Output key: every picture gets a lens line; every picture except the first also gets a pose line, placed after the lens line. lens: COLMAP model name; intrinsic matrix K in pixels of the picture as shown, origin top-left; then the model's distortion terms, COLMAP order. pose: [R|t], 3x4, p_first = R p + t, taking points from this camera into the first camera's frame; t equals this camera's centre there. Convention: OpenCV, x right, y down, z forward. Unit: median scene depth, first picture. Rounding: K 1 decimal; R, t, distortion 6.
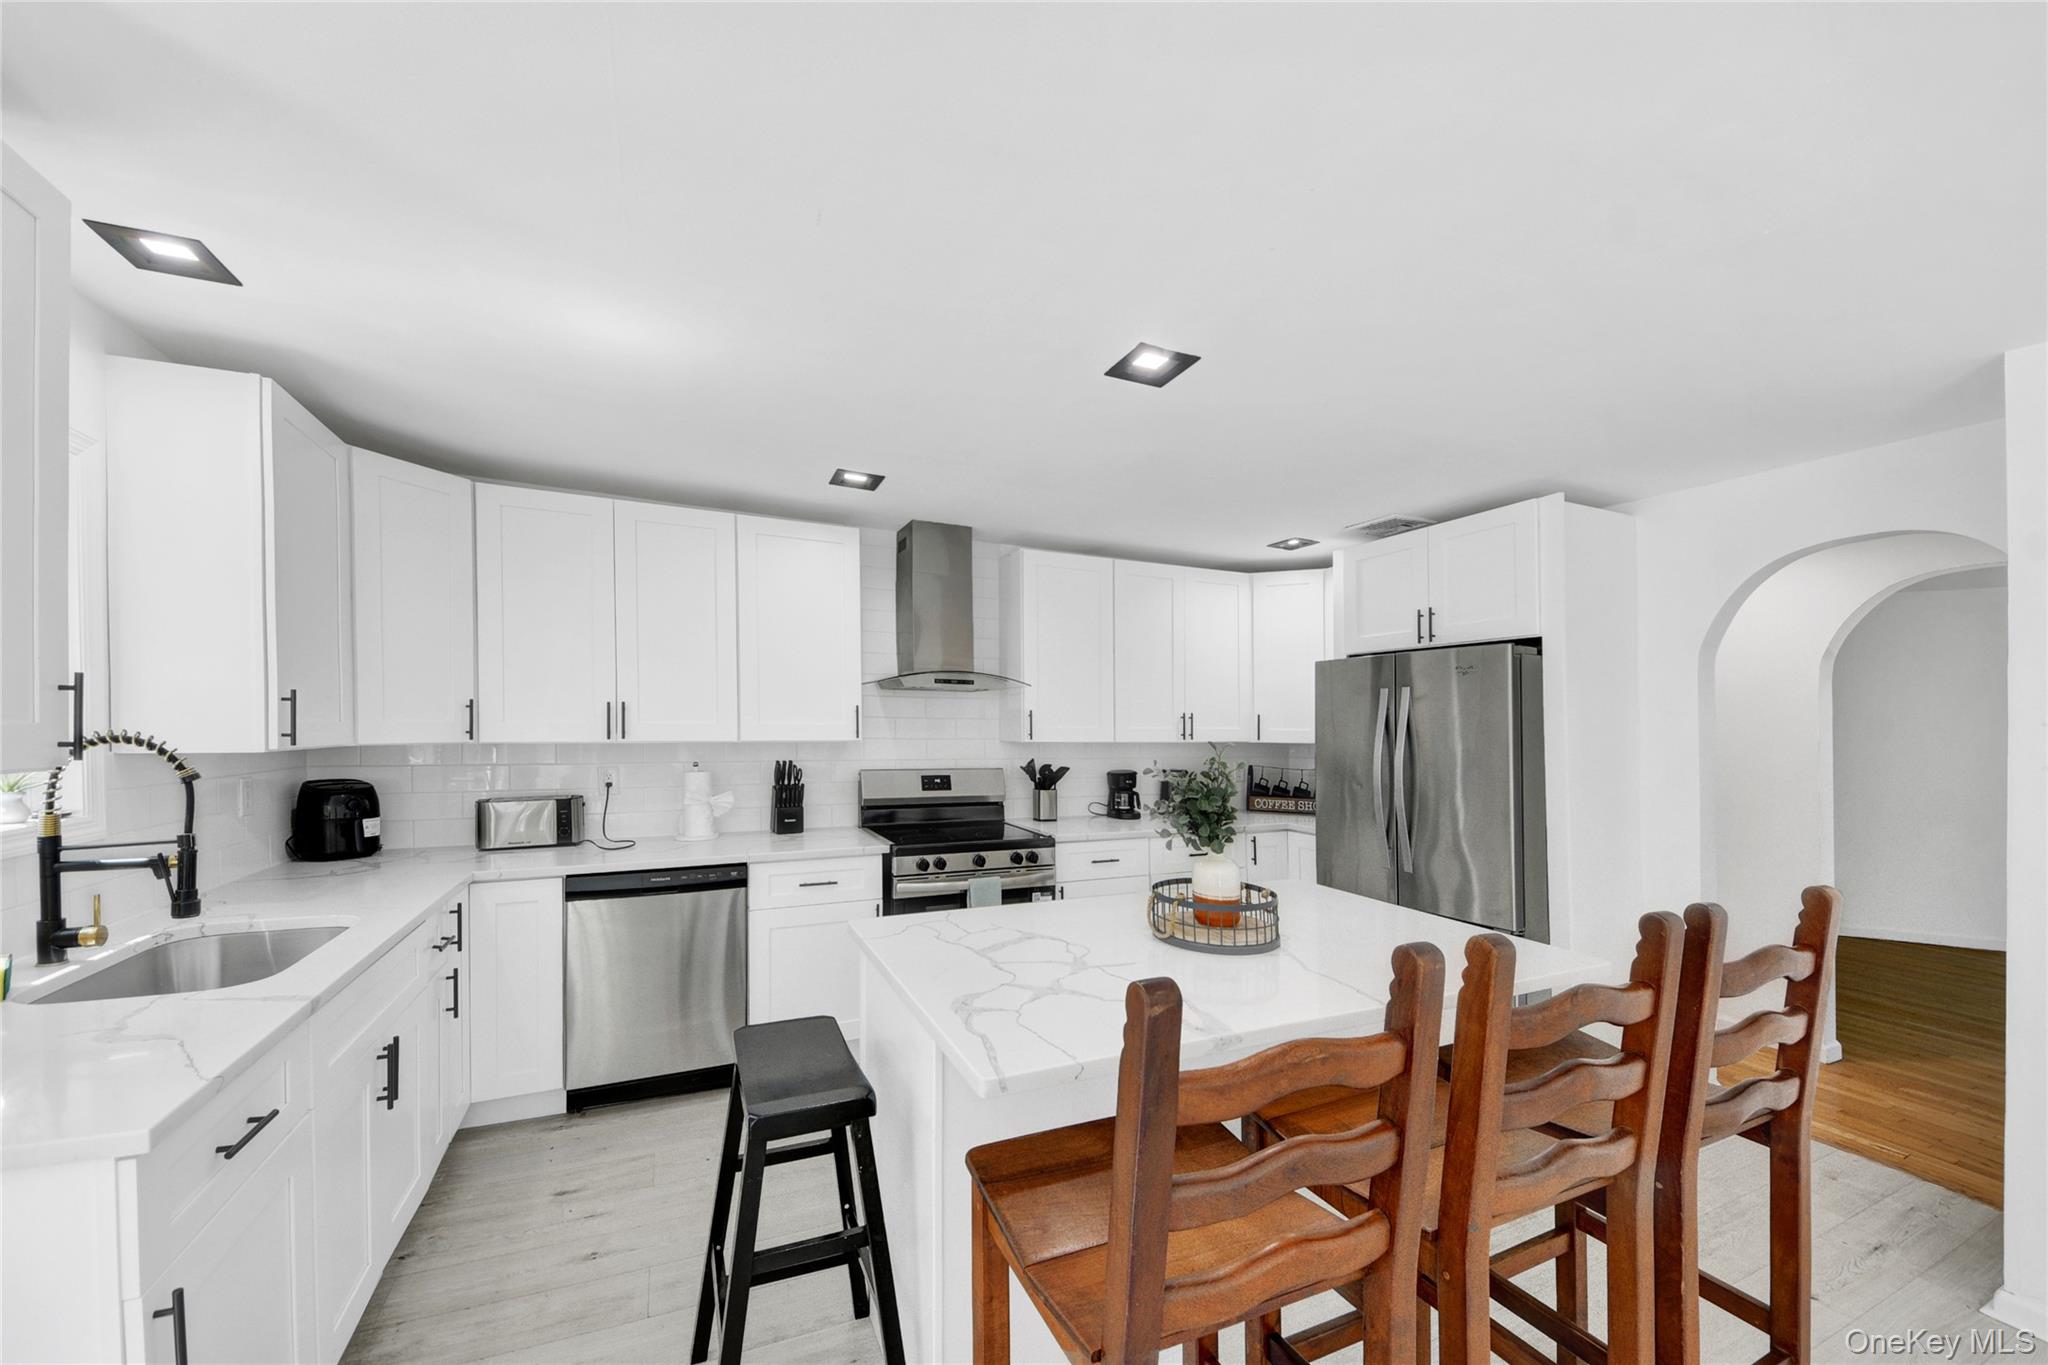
lens RADIAL K [[734.7, 0, 1021.5], [0, 734.7, 718.5], [0, 0, 1]] dist [-0.000887, -0.009514]
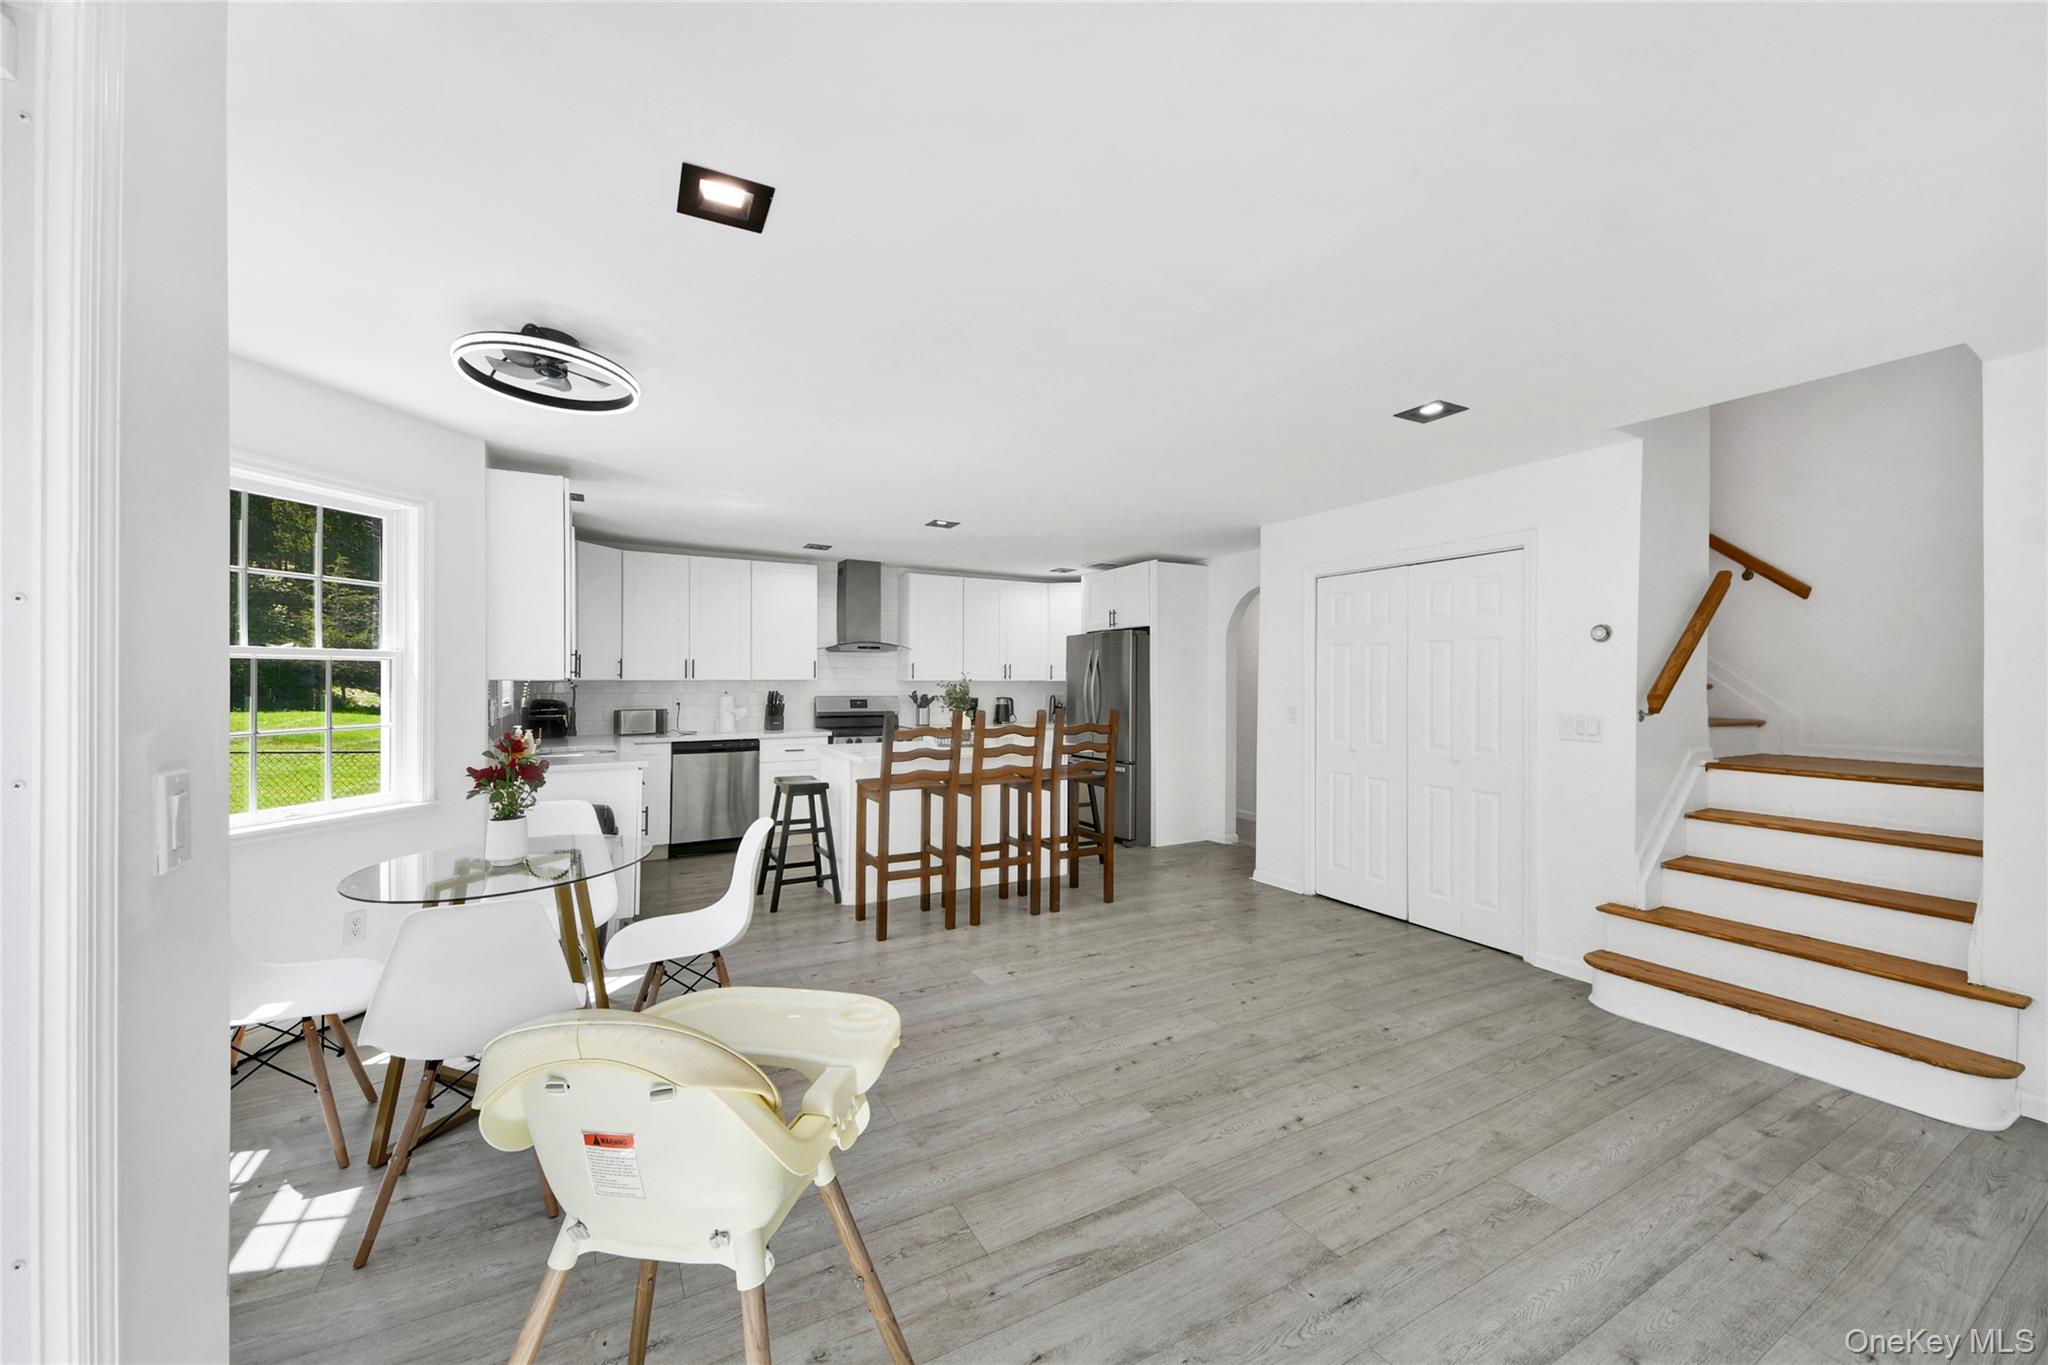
lens RADIAL K [[753.0, 0, 1027.6], [0, 753.0, 641.9], [0, 0, 1]] dist [0.095335, -0.000014]
pose [[0.997204, -0.001051, 0.074716, 0.185769], [0.004420, 0.998980, -0.044939, 0.025384], [-0.074593, 0.045143, 0.996192, -1.042717]]
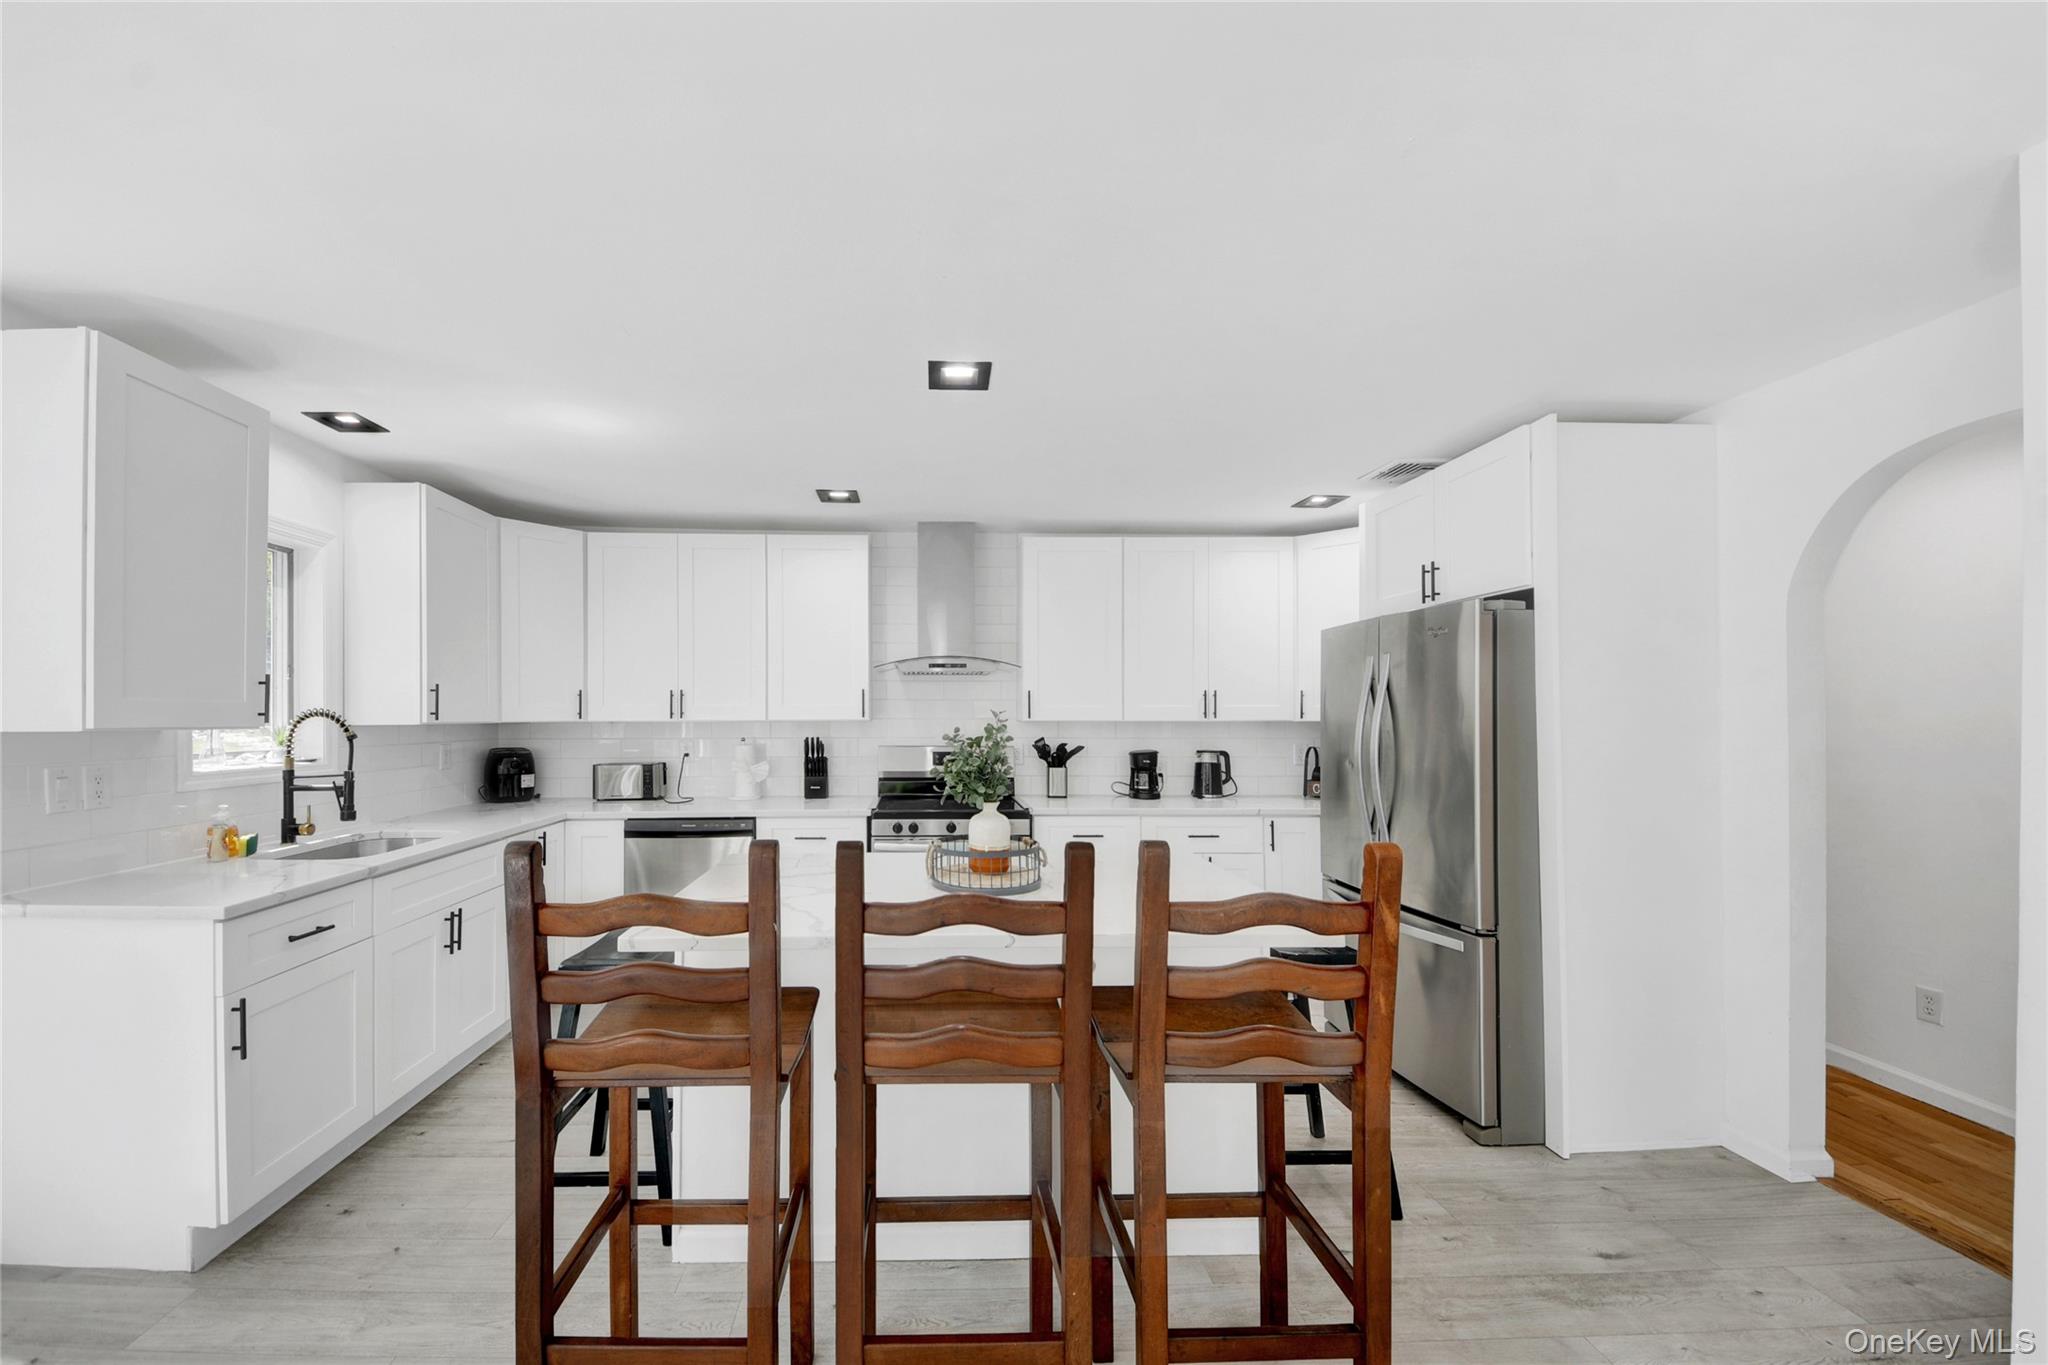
lens RADIAL K [[756.7, 0, 966.9], [0, 756.7, 710.3], [0, 0, 1]] dist [-0.001453, -0.000147]
pose [[0.926228, -0.012059, -0.376771, 0.401928], [0.013012, 0.999915, -0.000016, 0.018819], [0.376739, -0.004888, 0.926306, -0.042212]]
